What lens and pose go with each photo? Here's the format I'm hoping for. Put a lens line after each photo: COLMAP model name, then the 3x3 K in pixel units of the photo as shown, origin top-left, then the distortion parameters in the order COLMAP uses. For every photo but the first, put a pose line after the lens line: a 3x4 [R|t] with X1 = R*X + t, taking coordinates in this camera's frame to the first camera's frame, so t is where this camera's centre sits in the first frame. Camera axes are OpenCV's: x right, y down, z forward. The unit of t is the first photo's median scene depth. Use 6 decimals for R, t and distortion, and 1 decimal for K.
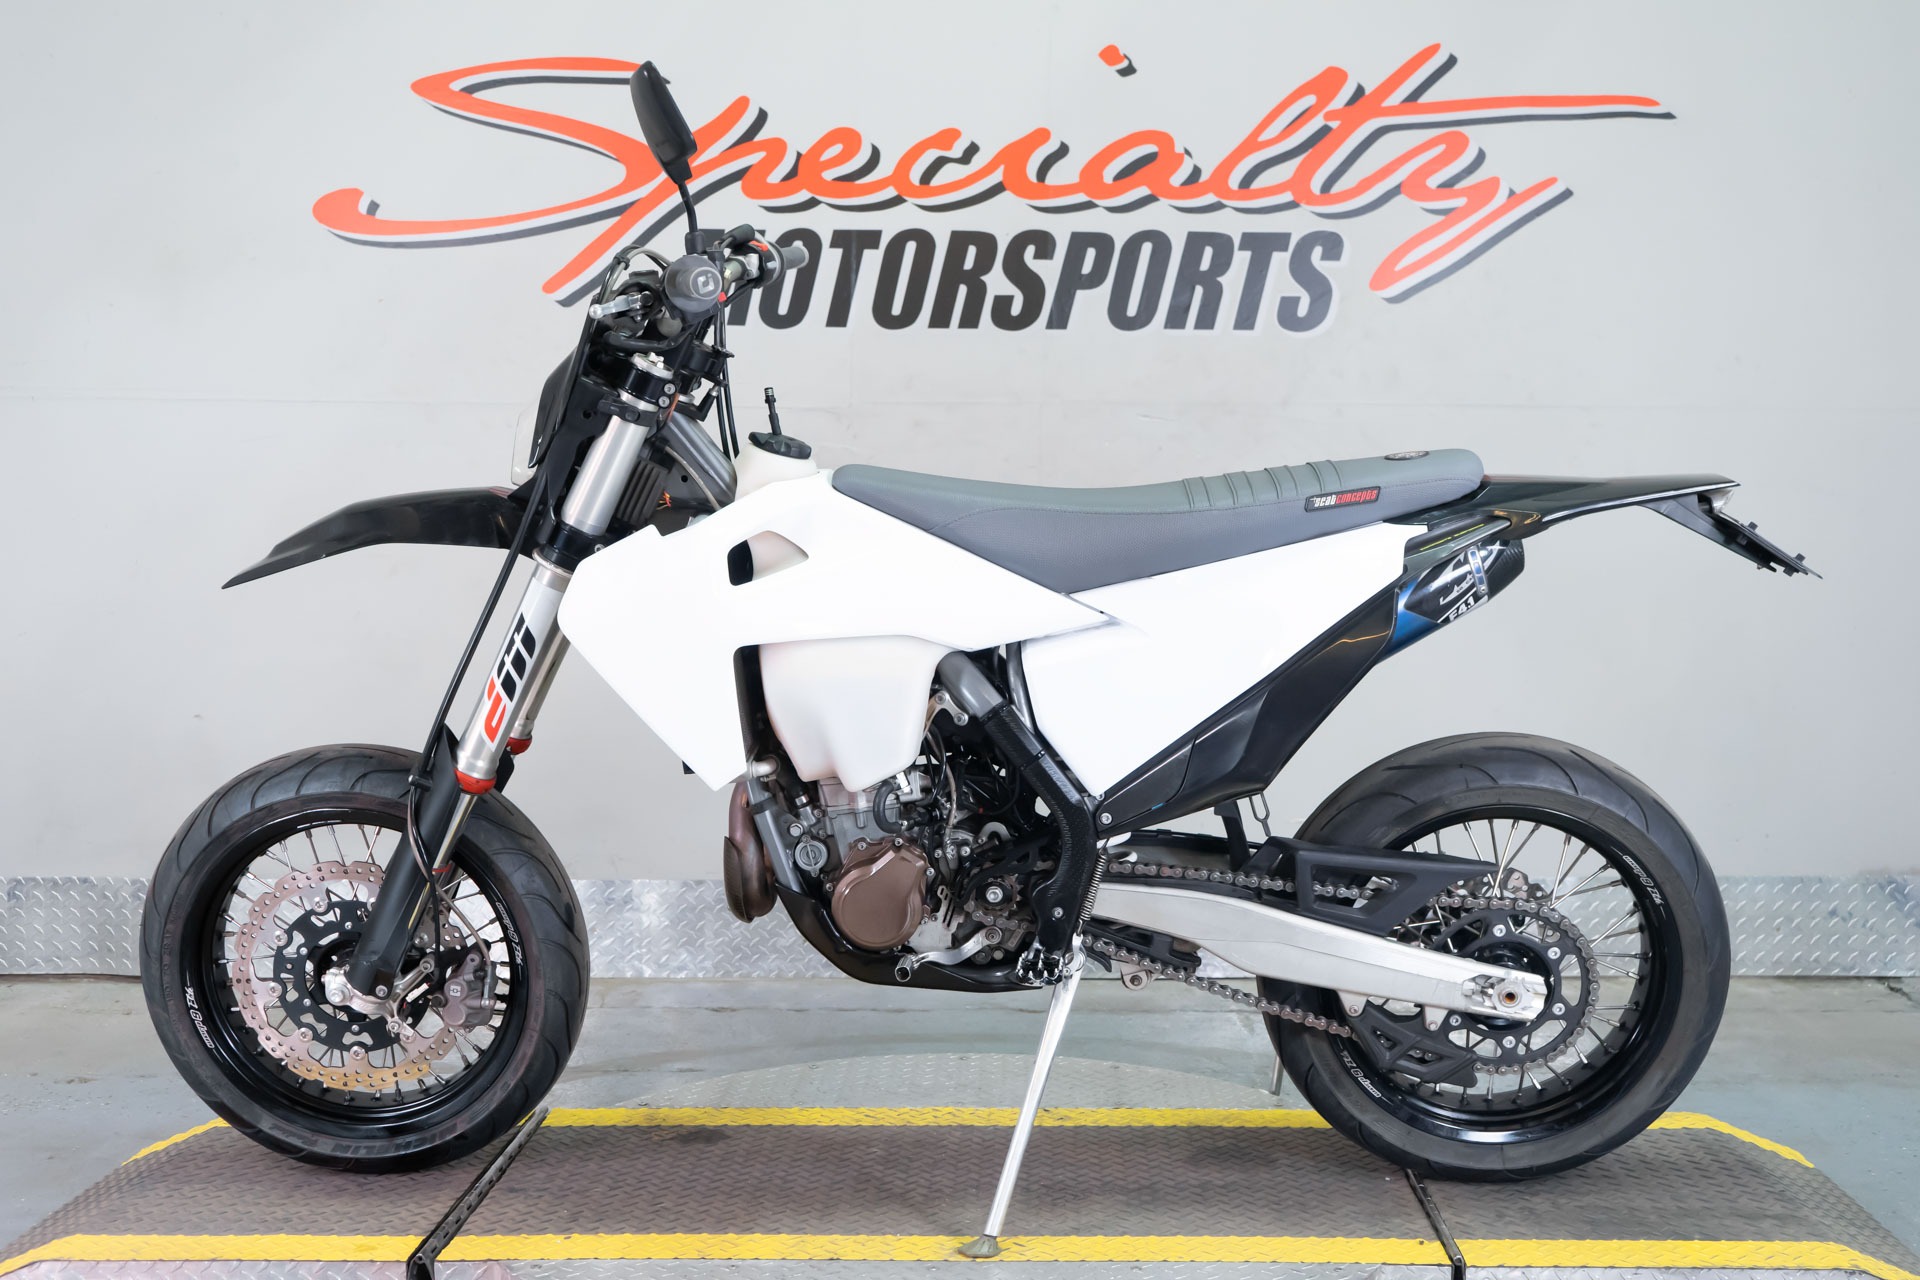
lens RADIAL K [[2086.2, 0, 960.0], [0, 2086.2, 640.0], [0, 0, 1]] dist [0.001967, 0.003856]
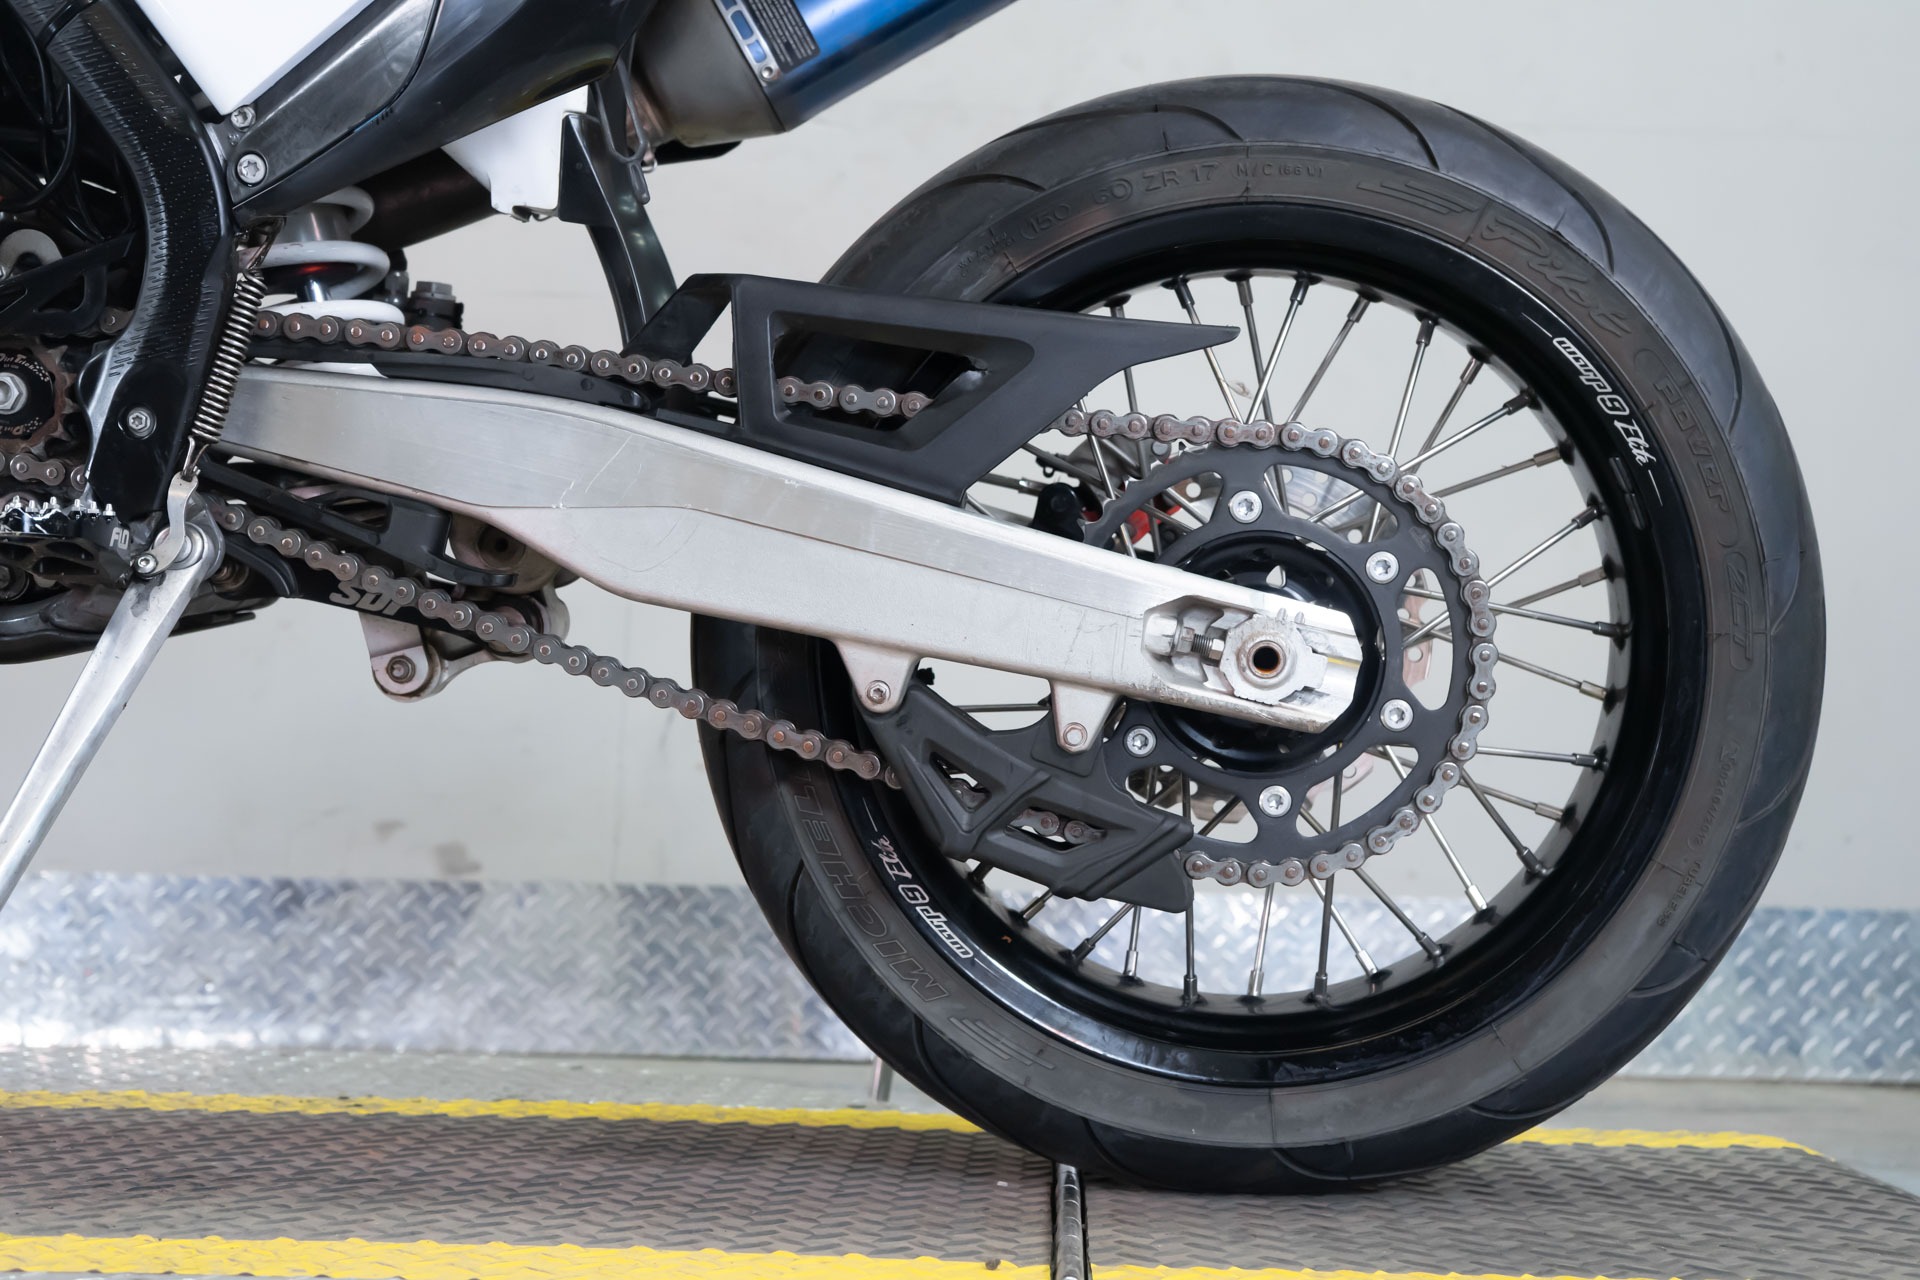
lens RADIAL K [[2384.7, 0, 960.0], [0, 2384.7, 640.0], [0, 0, 1]] dist [0.008533, 0.056469]
pose [[0.999603, 0.028133, -0.001201, 0.203503], [-0.027994, 0.988273, -0.150111, 0.233709], [-0.003036, 0.150085, 0.988668, 0.546752]]
